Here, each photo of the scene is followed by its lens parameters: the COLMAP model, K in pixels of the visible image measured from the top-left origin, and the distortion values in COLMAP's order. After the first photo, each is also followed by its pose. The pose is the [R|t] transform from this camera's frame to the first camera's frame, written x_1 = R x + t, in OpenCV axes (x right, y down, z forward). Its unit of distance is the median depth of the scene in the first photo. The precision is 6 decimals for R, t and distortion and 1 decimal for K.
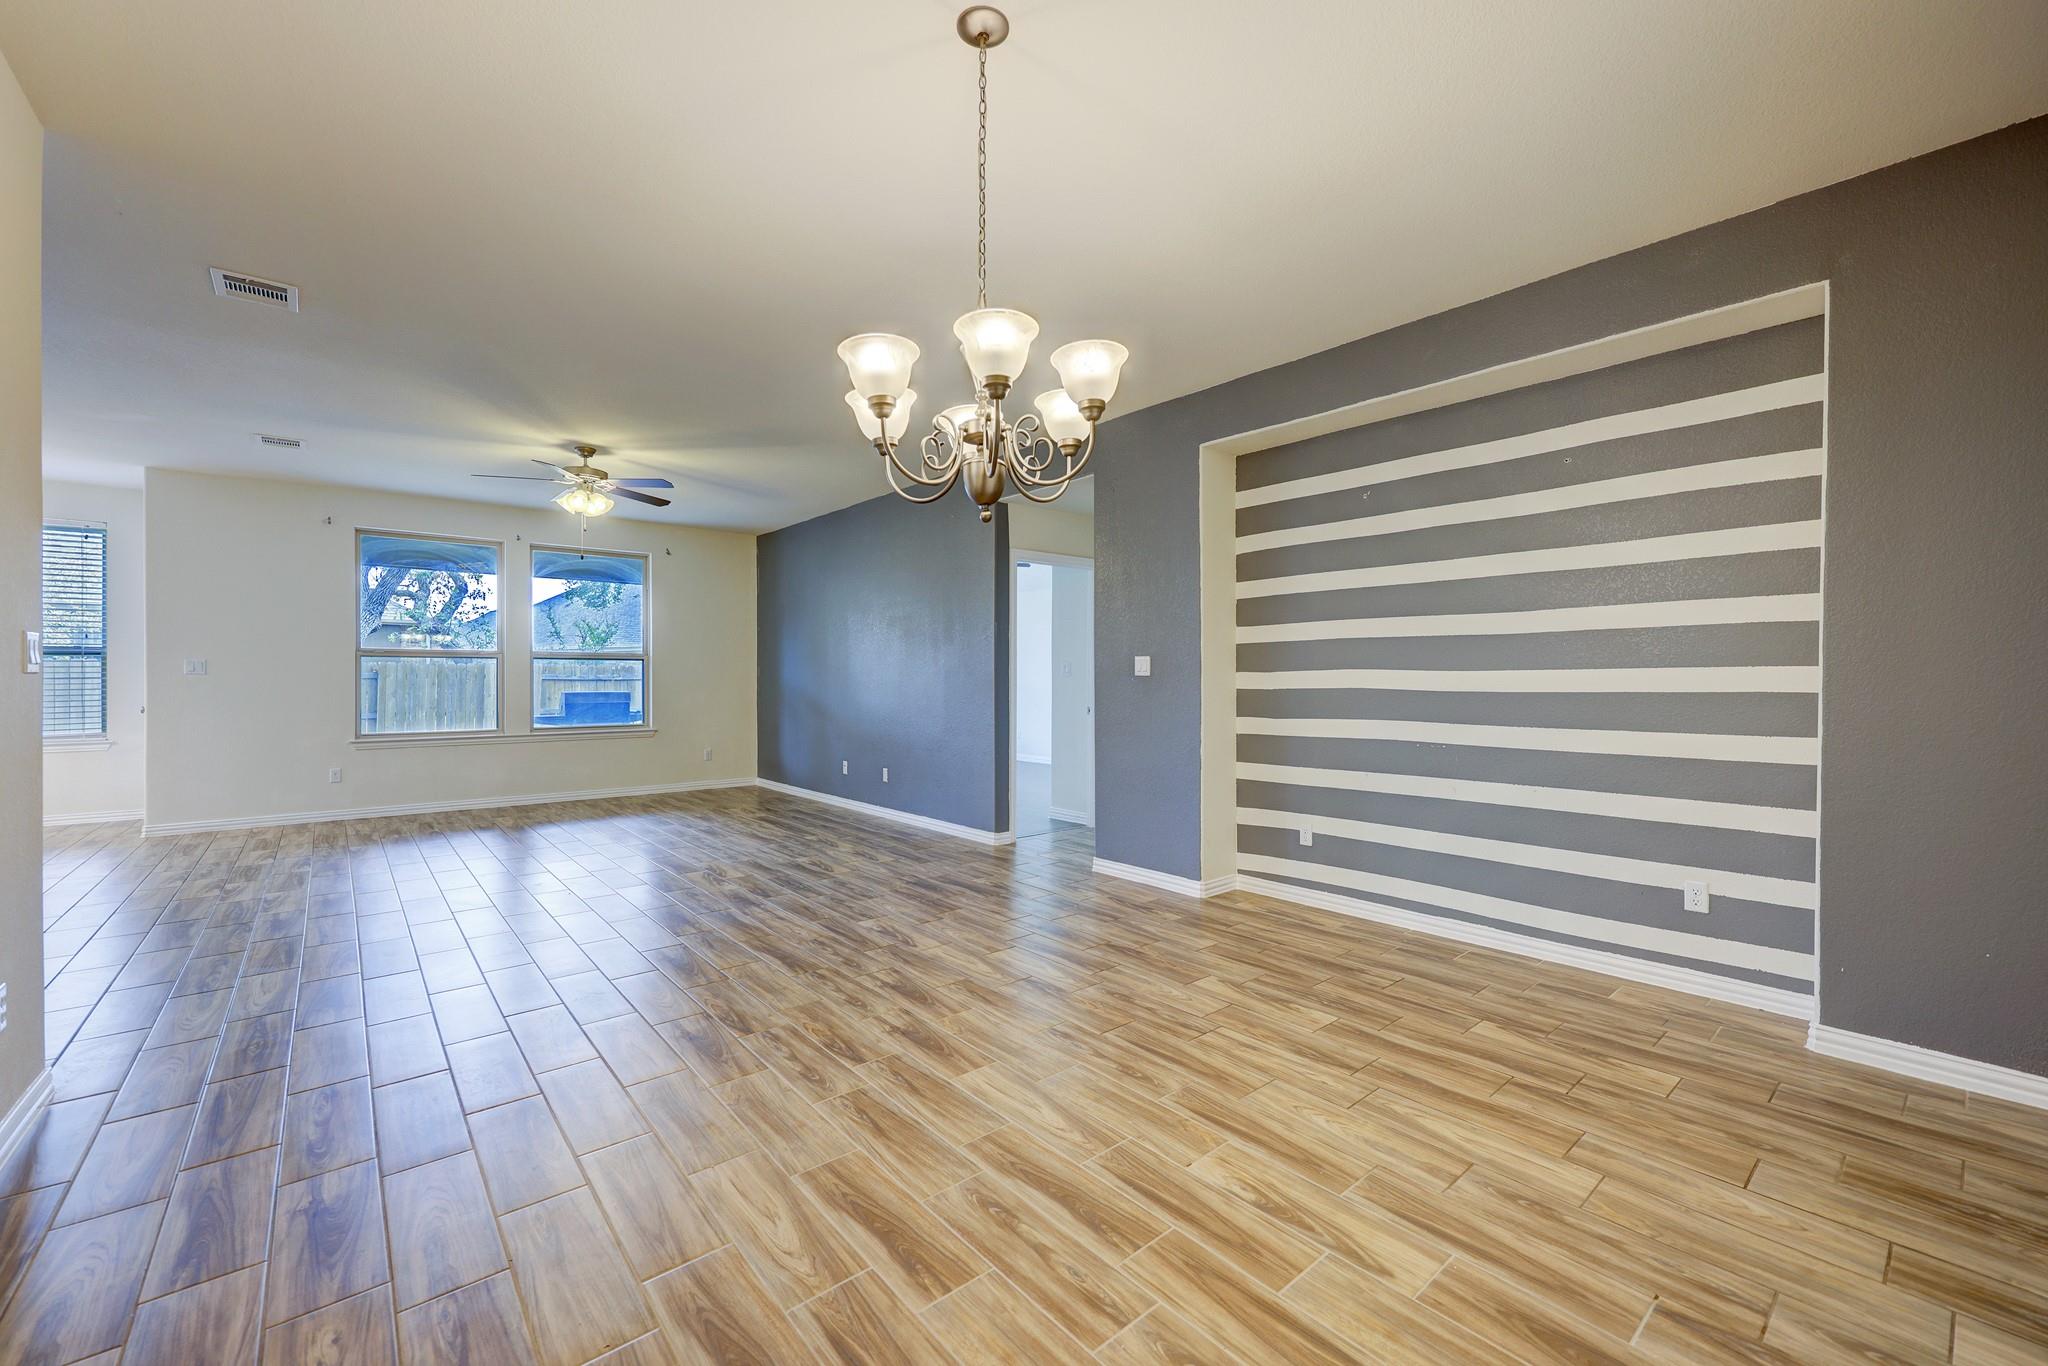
lens RADIAL K [[831.6, 0, 1029.2], [0, 831.6, 686.7], [0, 0, 1]] dist [0.001278, 0.000330]
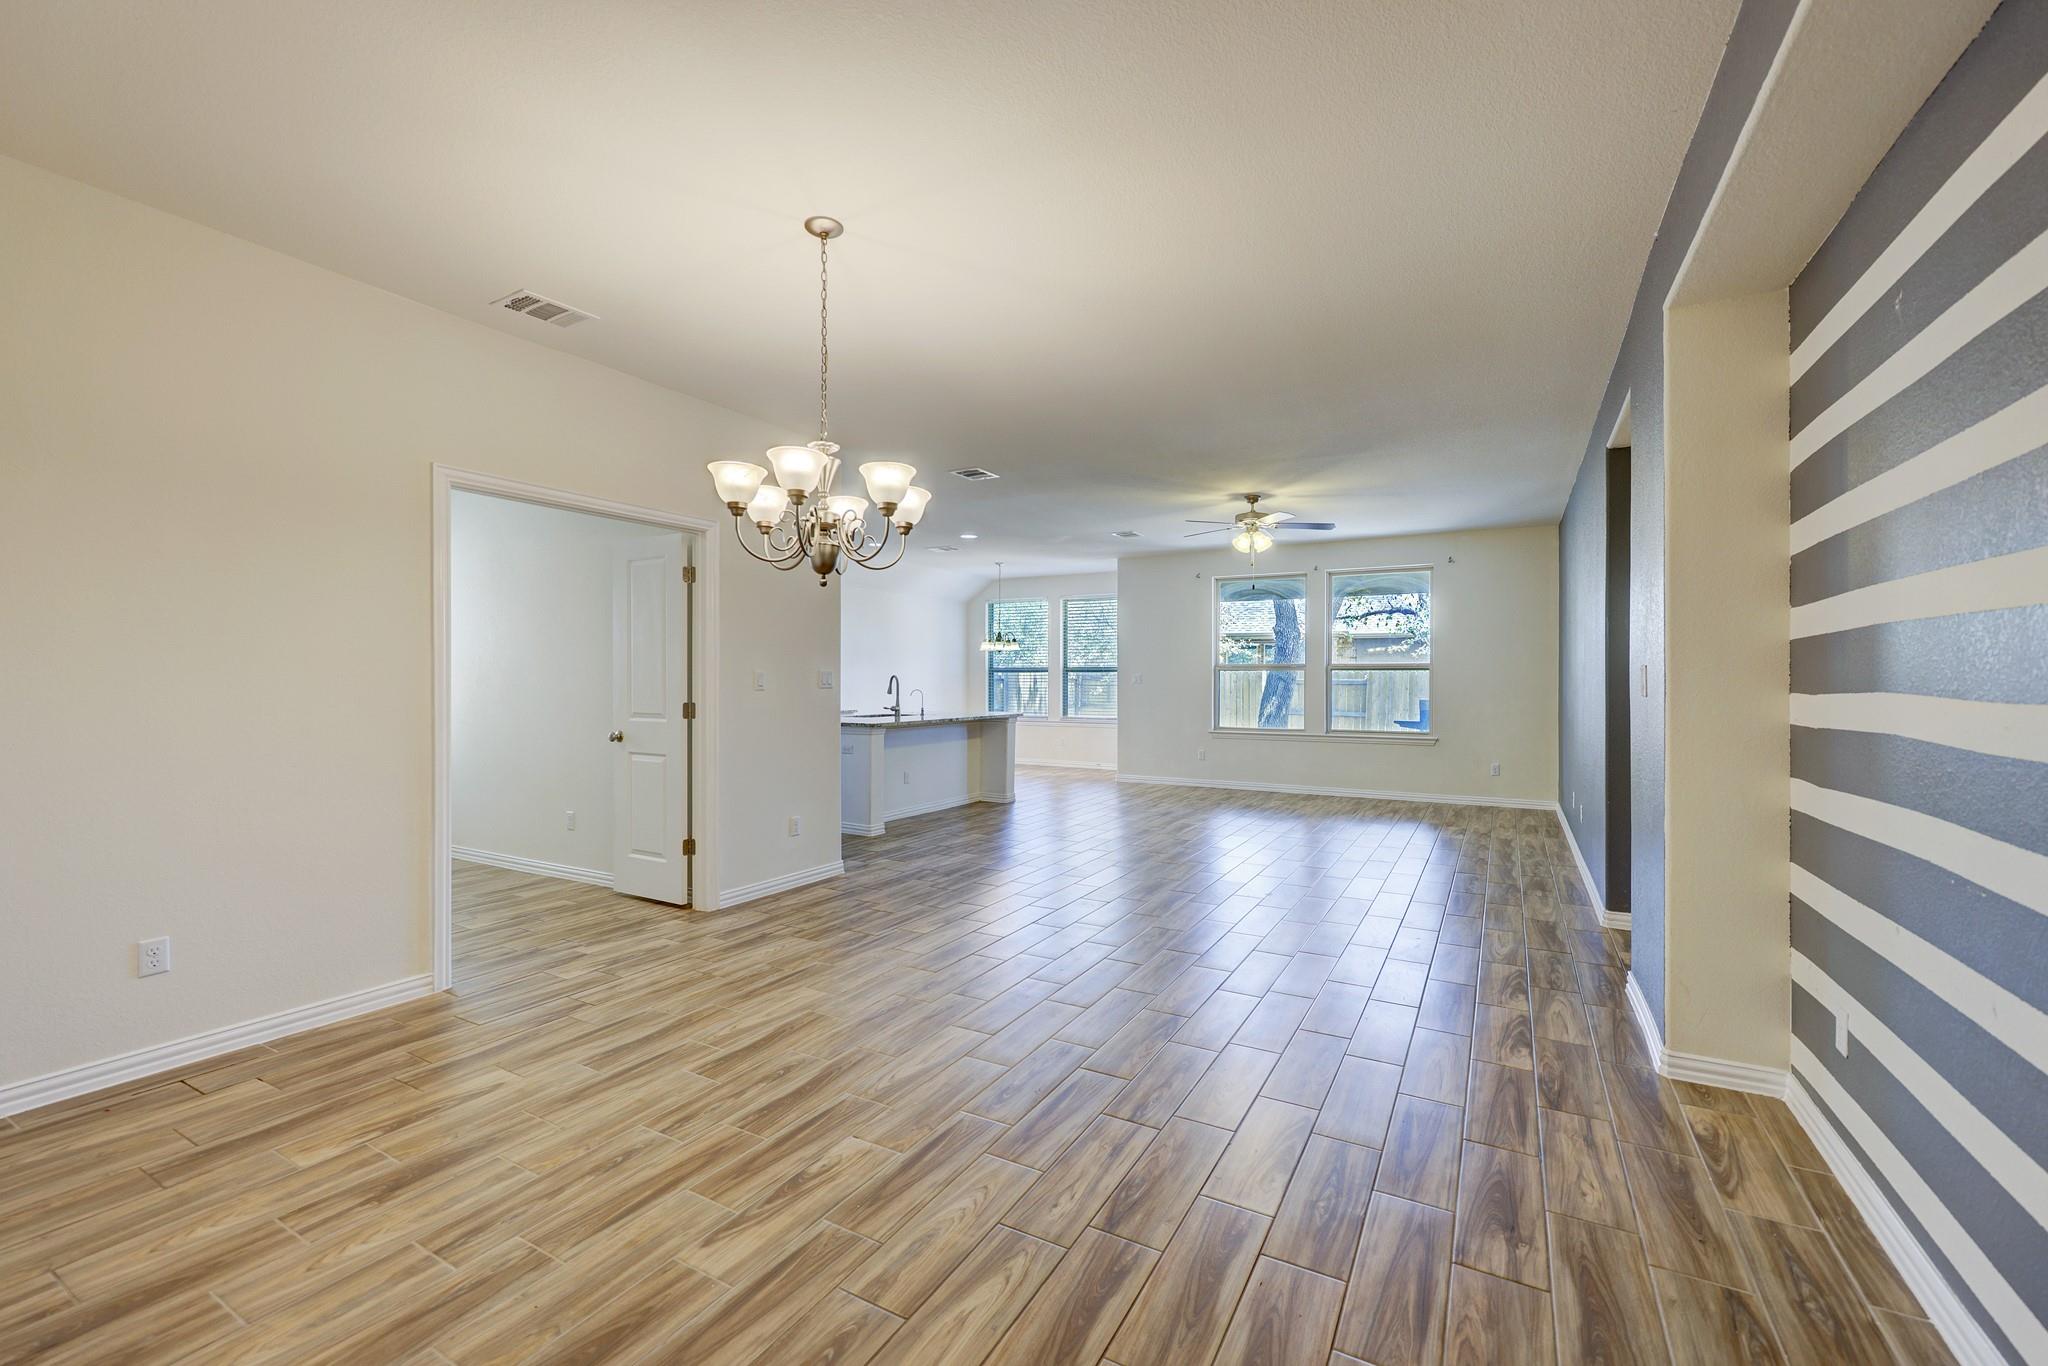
lens RADIAL K [[831.6, 0, 1040.7], [0, 831.6, 690.4], [0, 0, 1]] dist [0.001278, 0.000330]
pose [[0.353305, 0.013587, -0.935409, 0.972652], [-0.014102, 0.999858, 0.009197, -0.029853], [0.935402, 0.009941, 0.353447, 0.612119]]
